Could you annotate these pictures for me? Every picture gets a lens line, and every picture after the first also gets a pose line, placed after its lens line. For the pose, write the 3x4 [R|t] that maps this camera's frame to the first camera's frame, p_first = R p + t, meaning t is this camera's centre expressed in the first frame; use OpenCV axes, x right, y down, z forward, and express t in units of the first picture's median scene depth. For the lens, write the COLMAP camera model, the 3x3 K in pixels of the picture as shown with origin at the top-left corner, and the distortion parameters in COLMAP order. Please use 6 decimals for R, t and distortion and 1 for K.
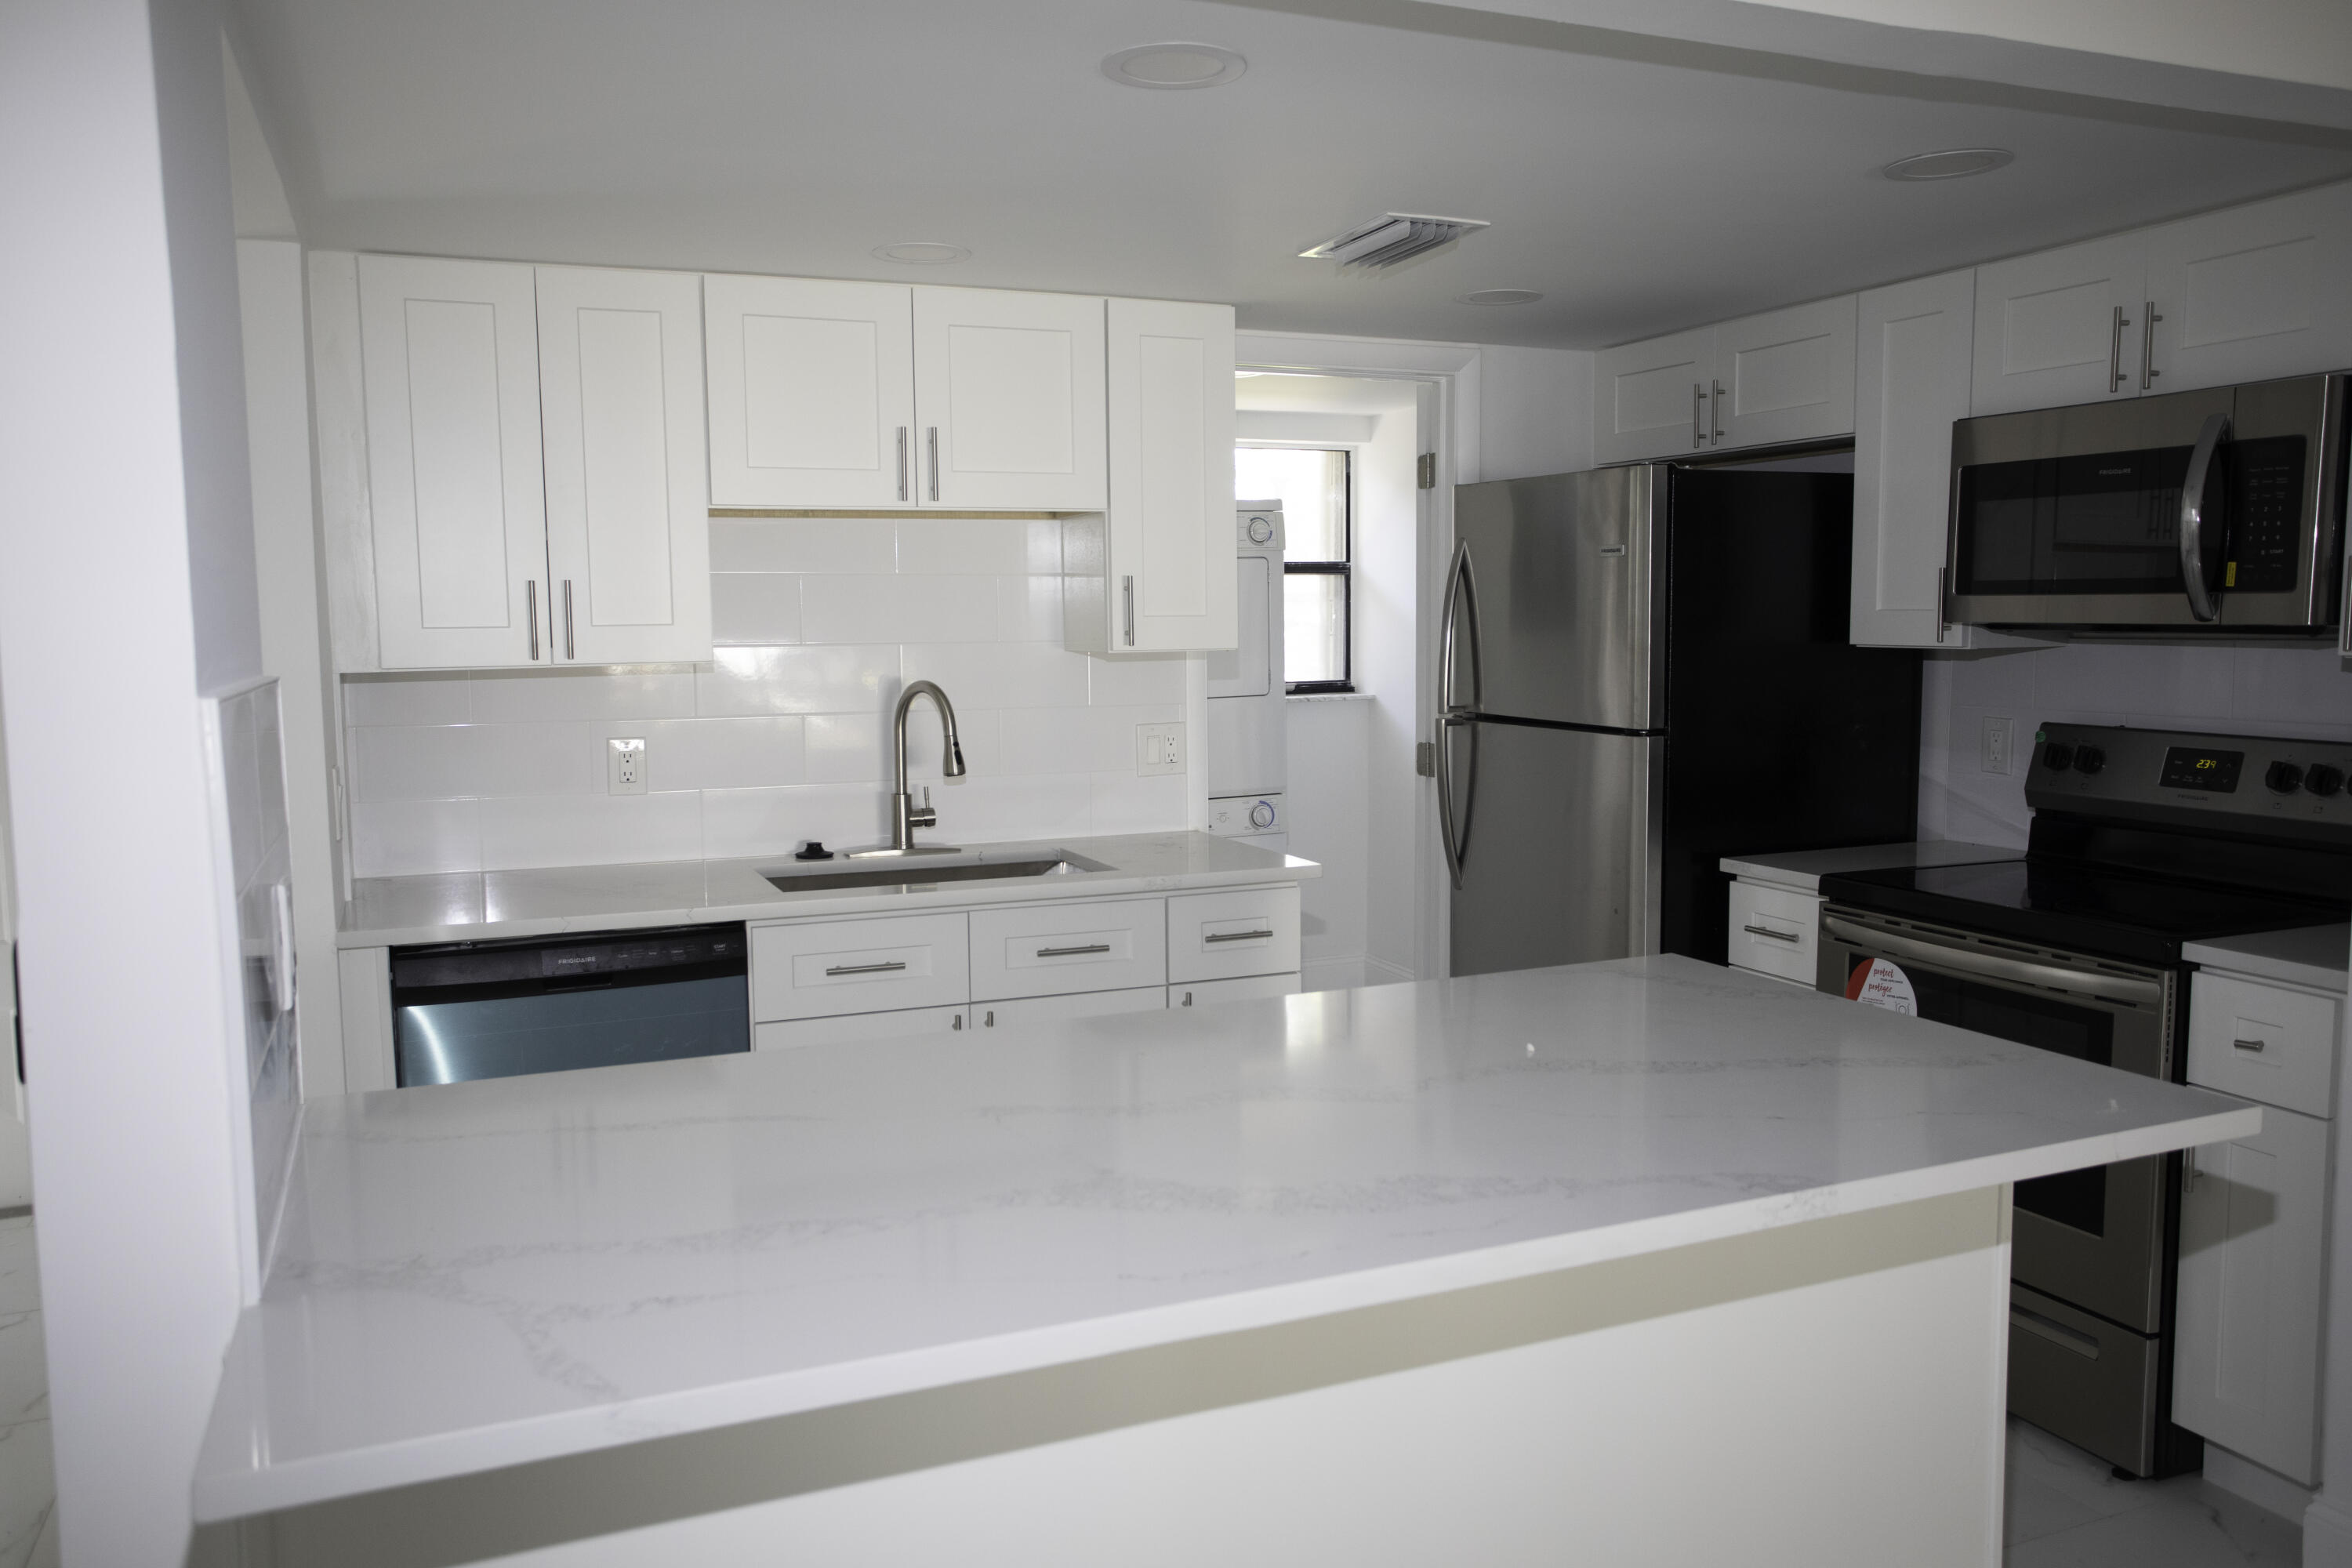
lens RADIAL K [[1787.7, 0, 1181.9], [0, 1787.7, 795.6], [0, 0, 1]] dist [-0.003060, 0.002270]
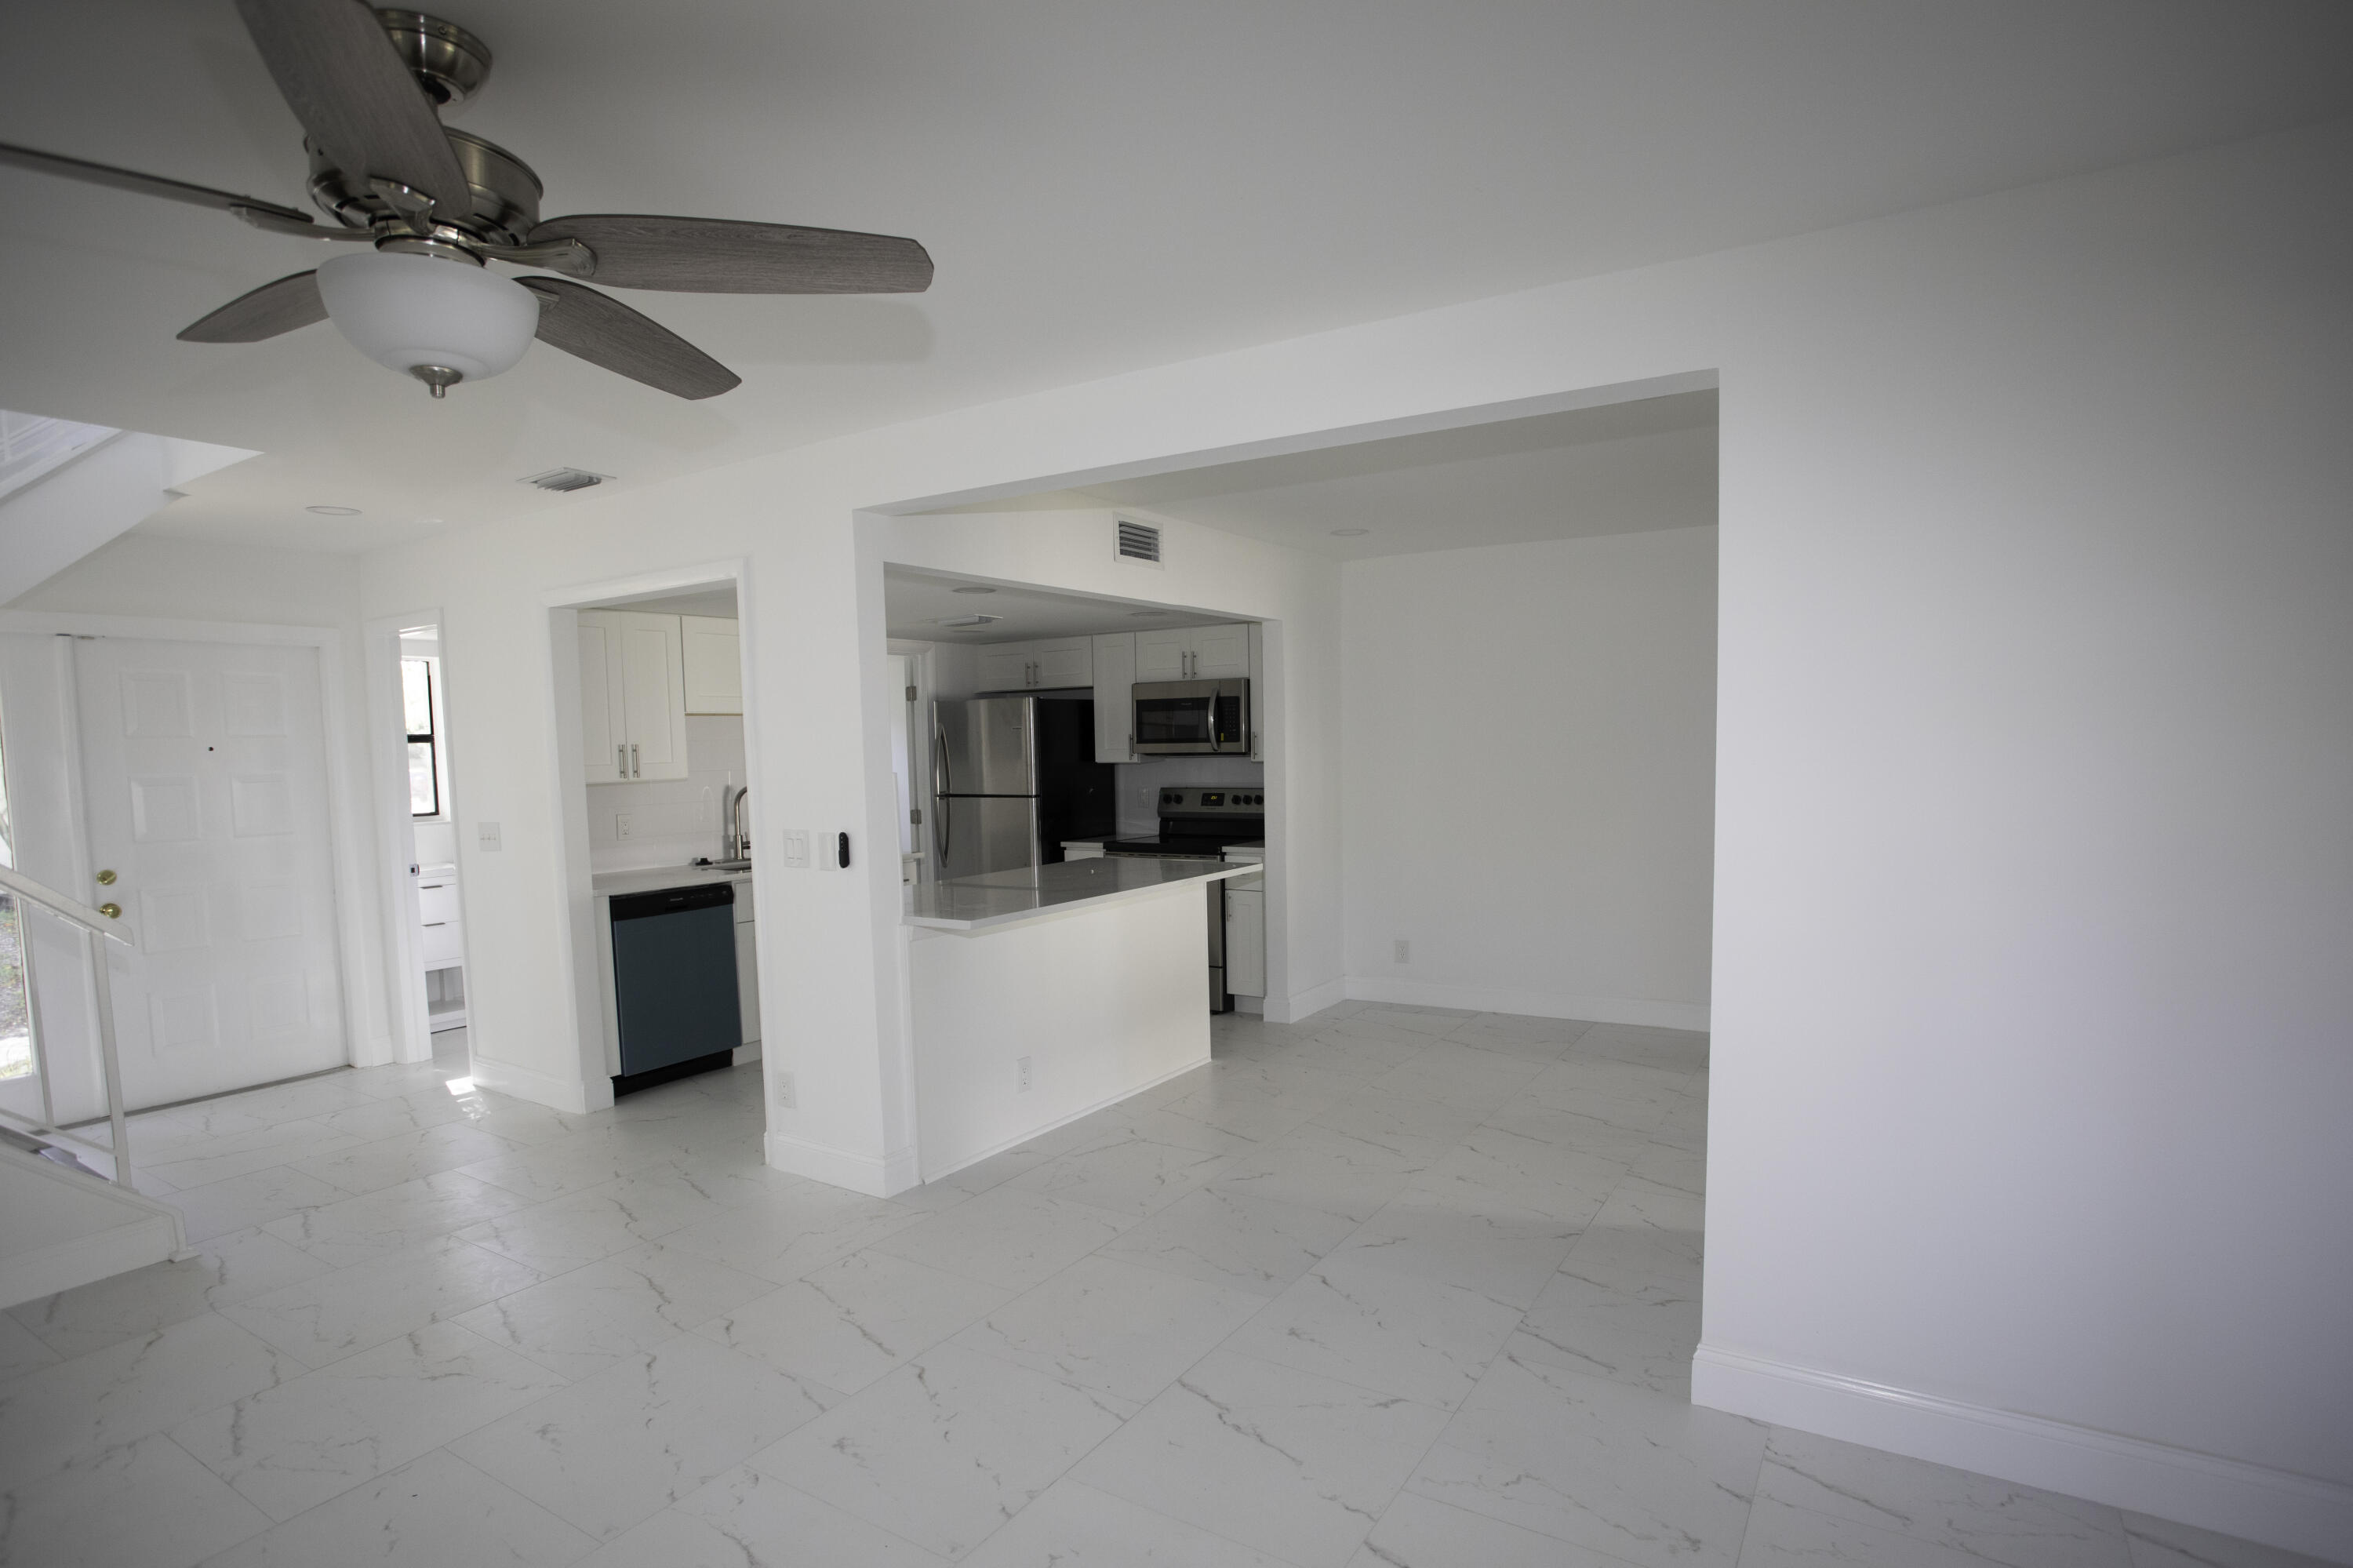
lens RADIAL K [[1191.6, 0, 1183.1], [0, 1191.6, 821.3], [0, 0, 1]] dist [-0.078312, 0.035359]
pose [[0.840988, -0.044674, 0.539206, -0.549390], [0.067901, 0.997421, -0.023266, 0.063830], [-0.536776, 0.056179, 0.841852, -0.660726]]
